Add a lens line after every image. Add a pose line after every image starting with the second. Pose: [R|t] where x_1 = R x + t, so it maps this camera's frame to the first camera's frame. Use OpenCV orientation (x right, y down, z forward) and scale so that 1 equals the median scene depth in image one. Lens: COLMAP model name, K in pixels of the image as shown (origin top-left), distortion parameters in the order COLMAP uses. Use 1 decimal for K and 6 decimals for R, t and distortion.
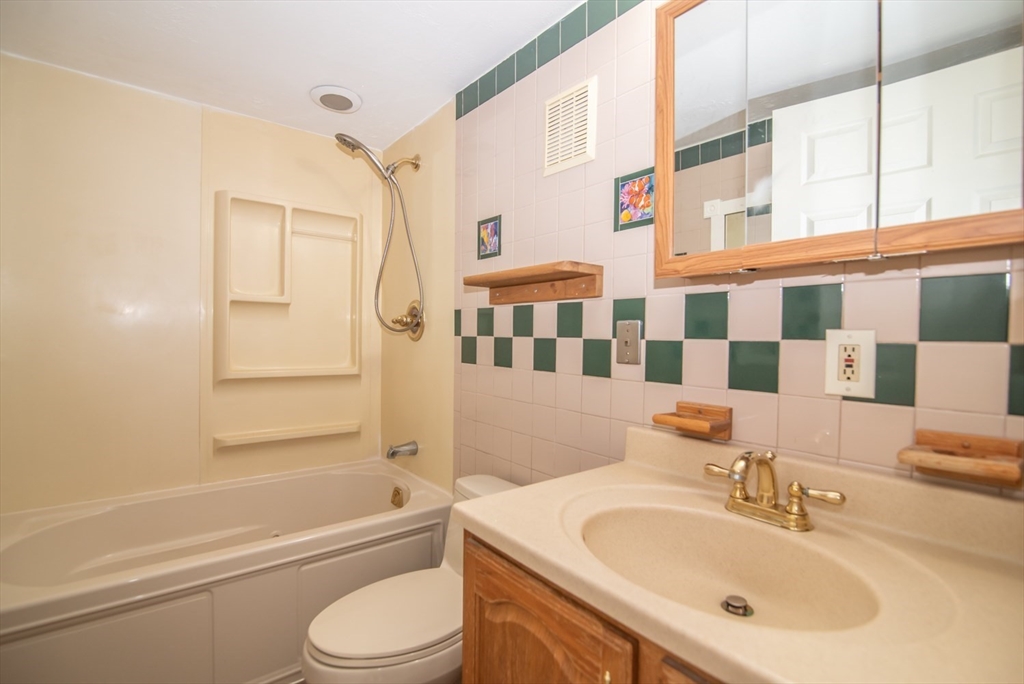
lens RADIAL K [[470.6, 0, 507.1], [0, 470.6, 345.6], [0, 0, 1]] dist [-0.018738, 0.000336]
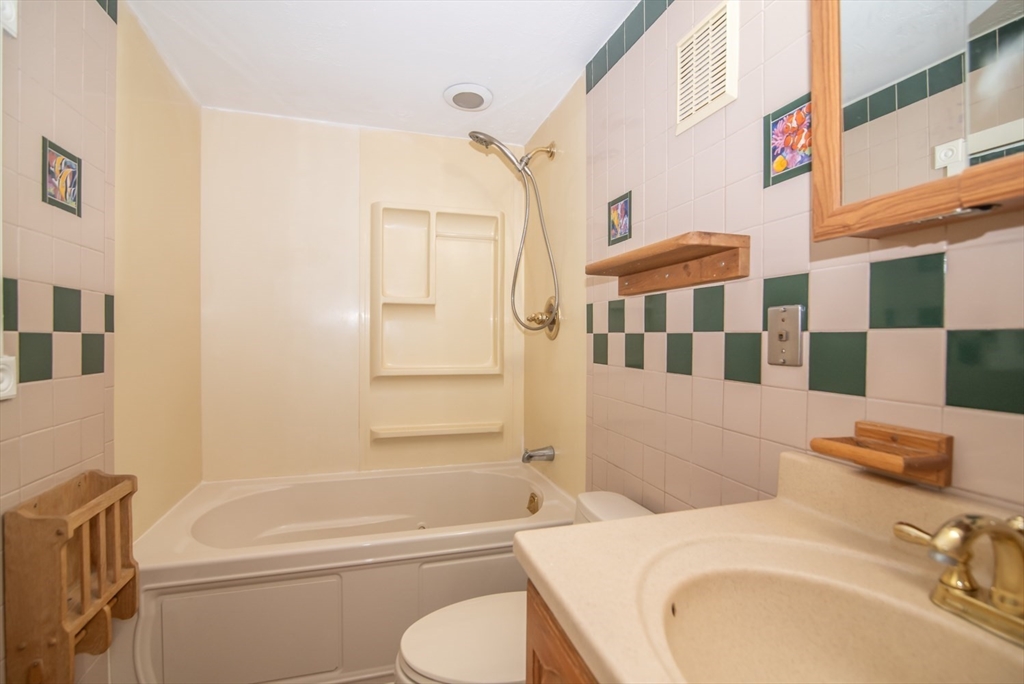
lens RADIAL K [[470.6, 0, 507.1], [0, 470.6, 345.6], [0, 0, 1]] dist [-0.018738, 0.000336]
pose [[0.928779, -0.002856, -0.370624, 0.102099], [0.001251, 0.999989, -0.004571, 0.008716], [0.370633, 0.003782, 0.928772, 0.133044]]
